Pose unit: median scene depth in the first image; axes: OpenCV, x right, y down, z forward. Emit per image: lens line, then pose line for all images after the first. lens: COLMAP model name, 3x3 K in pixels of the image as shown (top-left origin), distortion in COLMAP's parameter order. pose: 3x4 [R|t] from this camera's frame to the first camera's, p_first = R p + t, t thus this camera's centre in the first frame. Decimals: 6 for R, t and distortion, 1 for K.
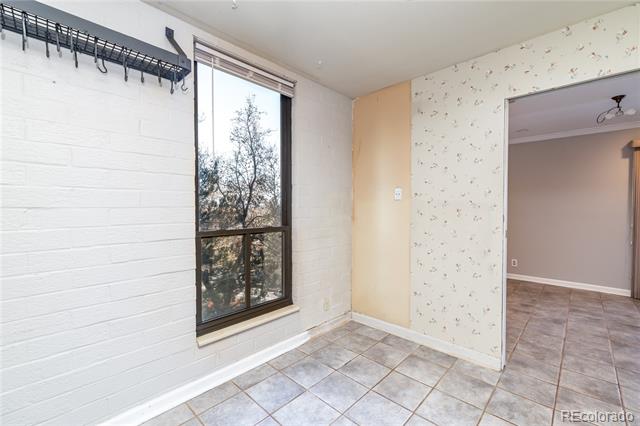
lens RADIAL K [[269.8, 0, 318.9], [0, 269.8, 212.9], [0, 0, 1]] dist [0.000013, -0.000159]
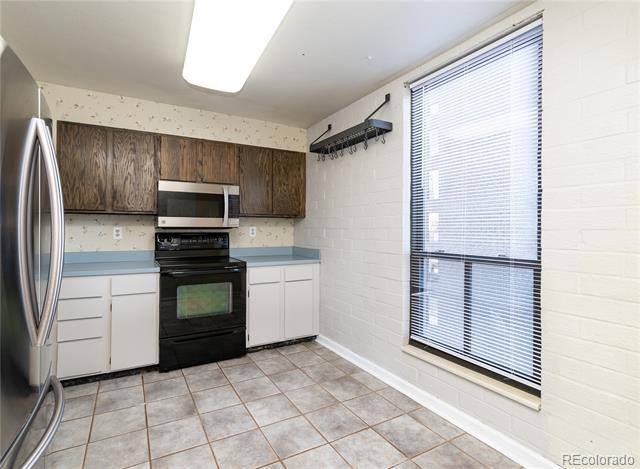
lens RADIAL K [[339.9, 0, 320.4], [0, 339.9, 228.6], [0, 0, 1]] dist [0.000214, 0.000726]
pose [[-0.277550, 0.003707, -0.960704, 0.899104], [-0.019359, 0.999768, 0.009451, -0.025098], [0.960516, 0.021221, -0.277414, 0.915246]]
